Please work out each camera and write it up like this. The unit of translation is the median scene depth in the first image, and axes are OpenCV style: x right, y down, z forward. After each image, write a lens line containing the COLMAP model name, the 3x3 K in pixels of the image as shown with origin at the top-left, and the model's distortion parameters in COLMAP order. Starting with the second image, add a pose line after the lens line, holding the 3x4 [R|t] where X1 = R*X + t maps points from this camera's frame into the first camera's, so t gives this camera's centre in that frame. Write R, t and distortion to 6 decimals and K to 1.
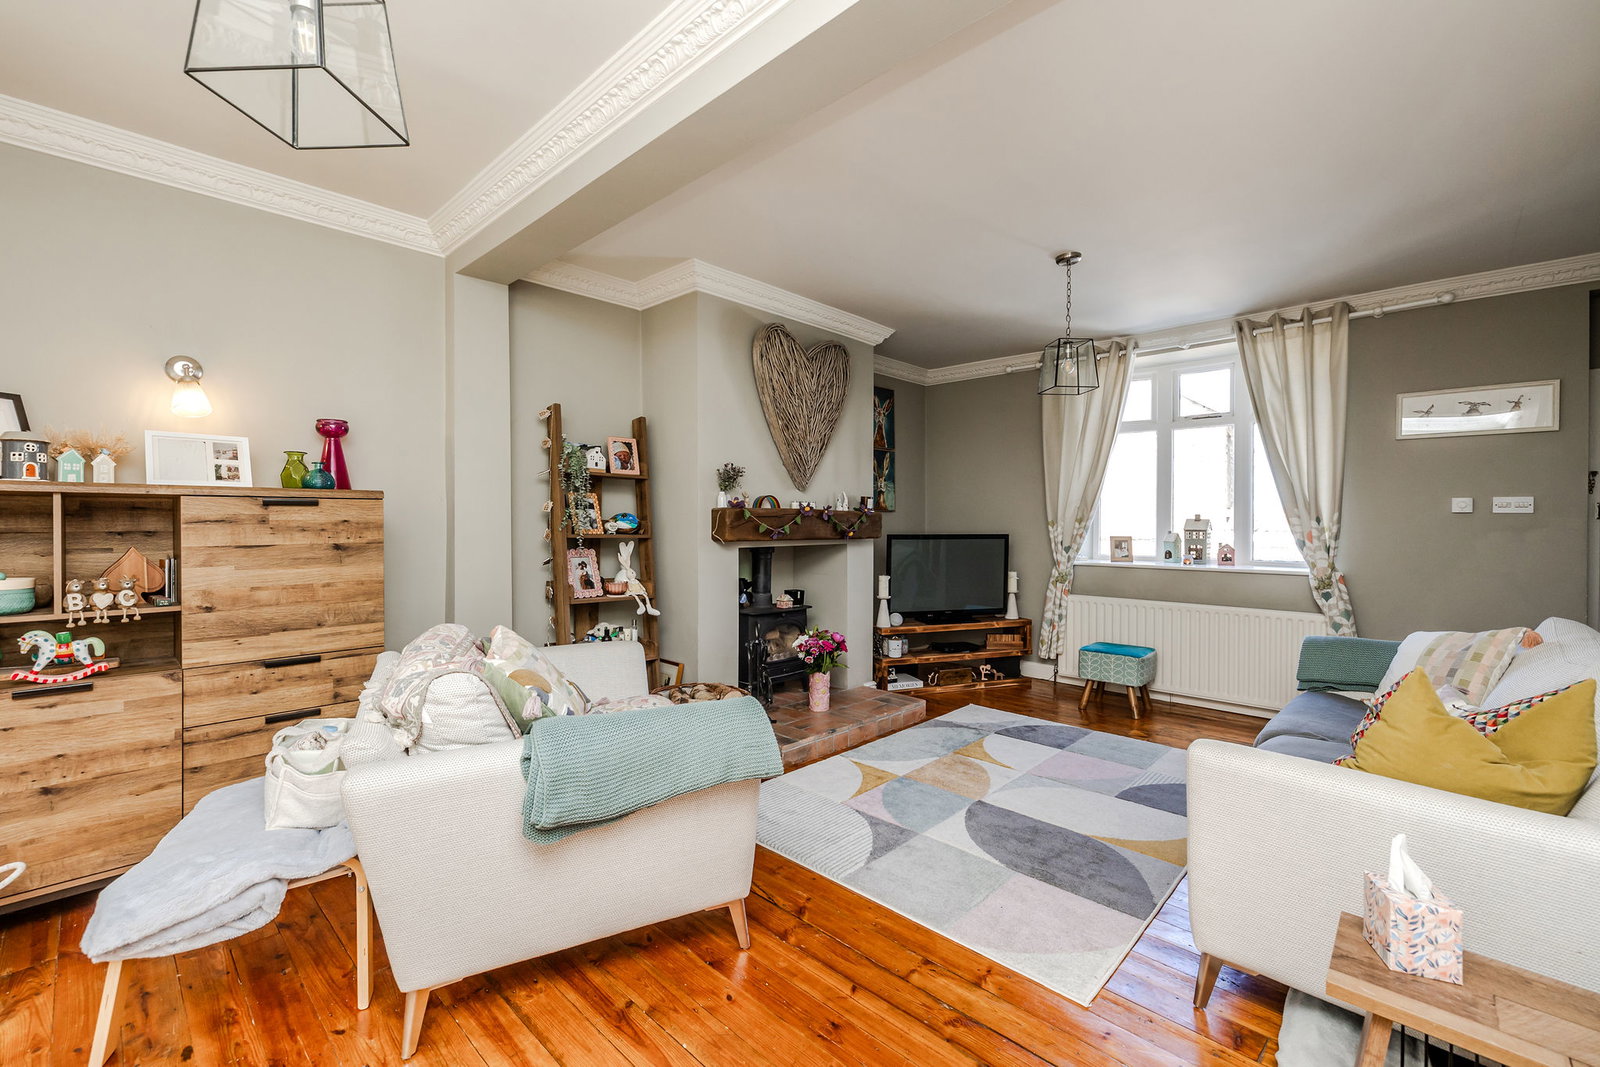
lens RADIAL K [[669.9, 0, 774.3], [0, 669.9, 523.4], [0, 0, 1]] dist [0.000592, -0.000214]
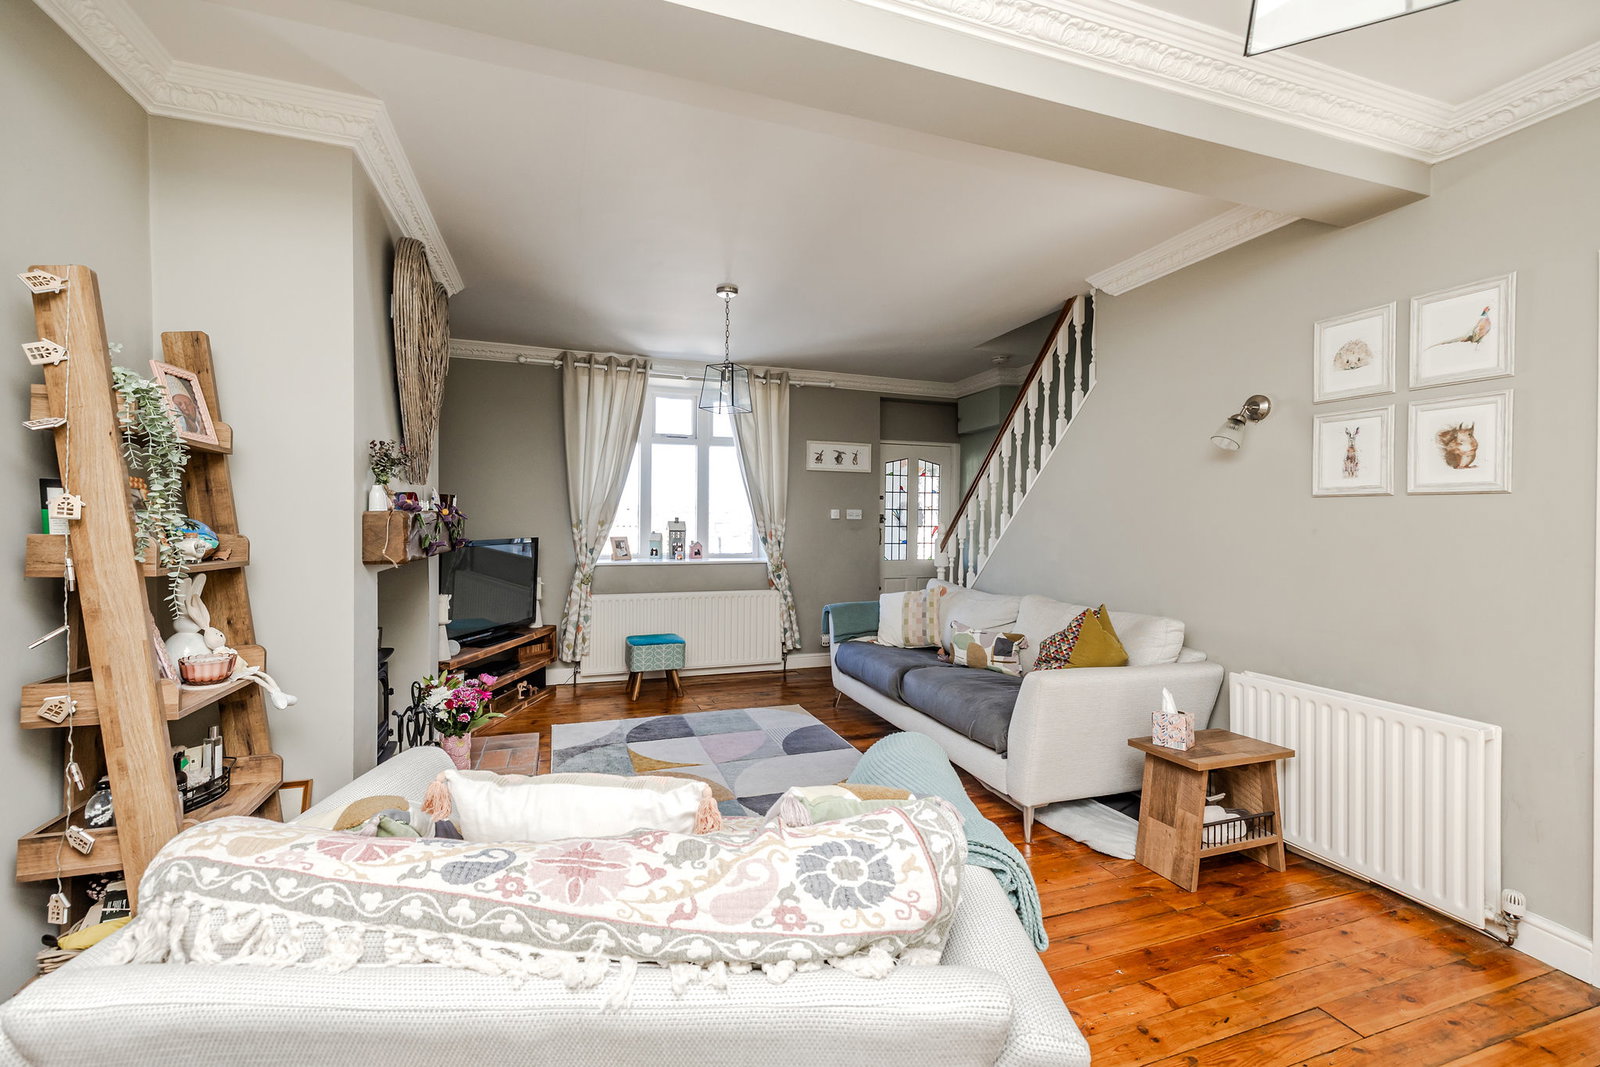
lens RADIAL K [[669.9, 0, 799.2], [0, 669.9, 524.3], [0, 0, 1]] dist [0.000592, -0.000214]
pose [[0.438756, -0.007040, 0.898579, -0.361184], [-0.003926, 0.999945, 0.009751, -0.014063], [-0.898598, -0.007806, 0.438704, 0.284670]]
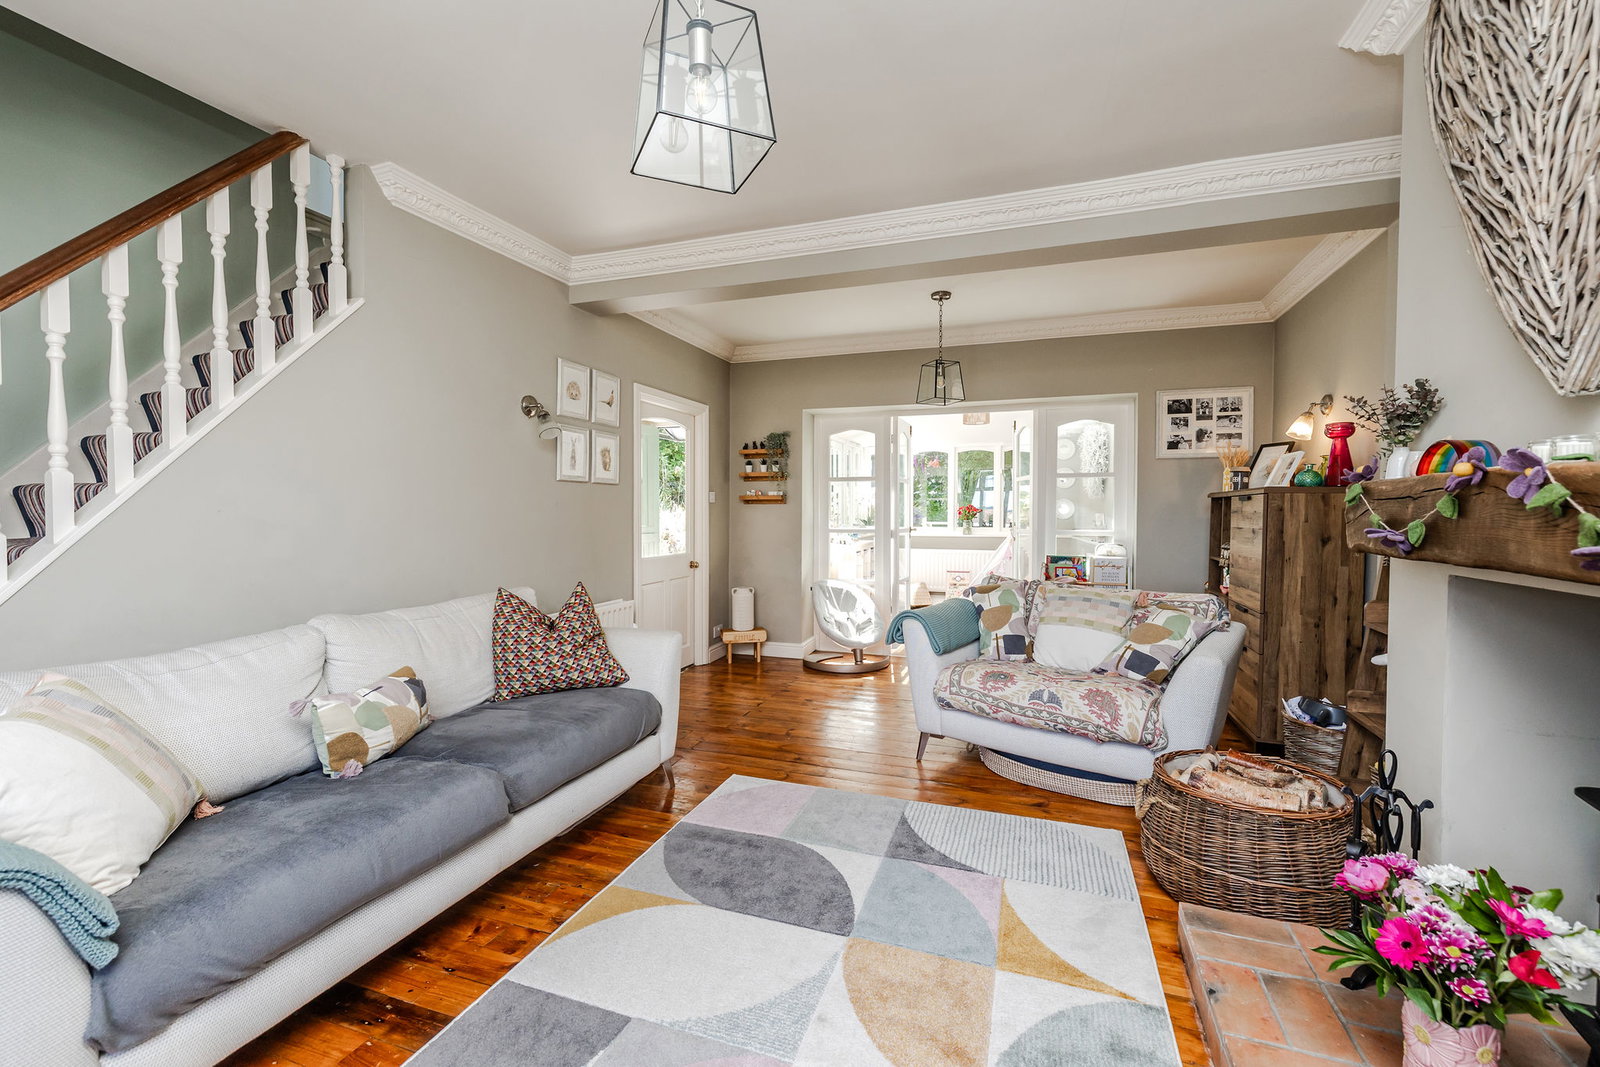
lens RADIAL K [[669.9, 0, 797.9], [0, 669.9, 528.9], [0, 0, 1]] dist [0.000592, -0.000214]
pose [[-0.911622, 0.006152, -0.410984, 0.379001], [-0.005815, 0.999595, 0.027860, -0.000571], [0.410988, 0.027788, -0.911217, 0.967837]]
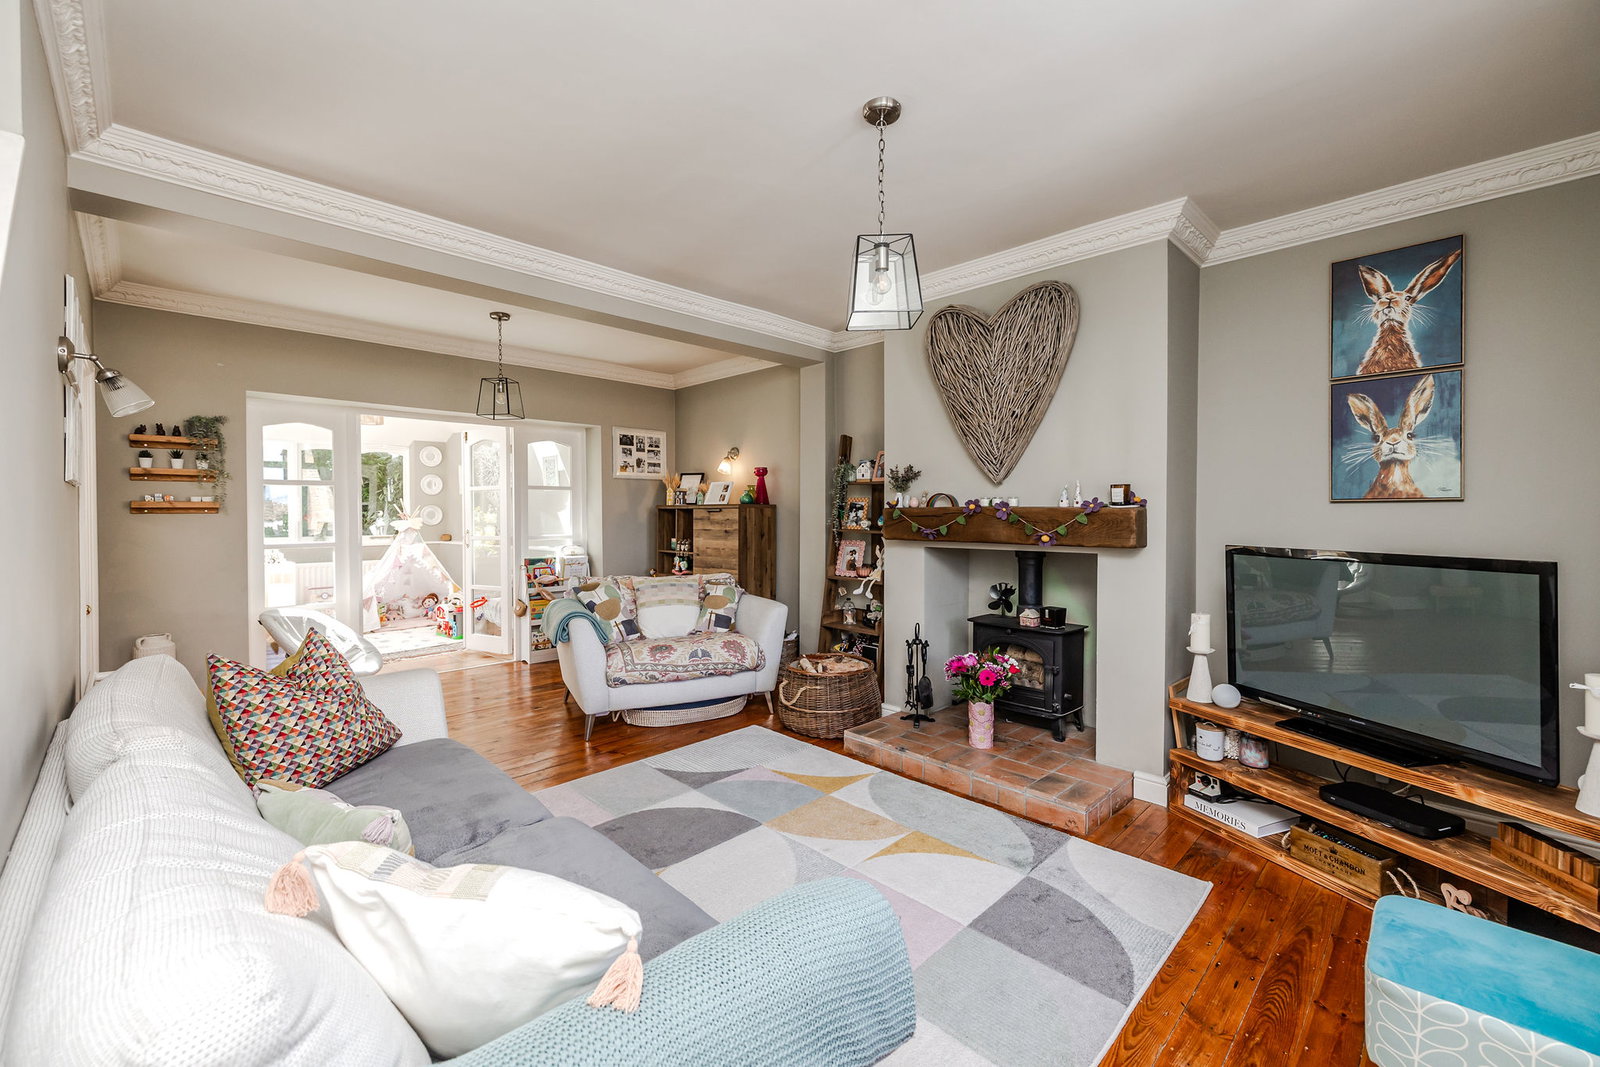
lens RADIAL K [[669.9, 0, 789.0], [0, 669.9, 523.9], [0, 0, 1]] dist [0.000592, -0.000214]
pose [[-0.020507, 0.014993, -0.999677, 0.761132], [-0.000003, 0.999888, 0.014996, -0.010815], [0.999790, 0.000310, -0.020505, 0.653390]]
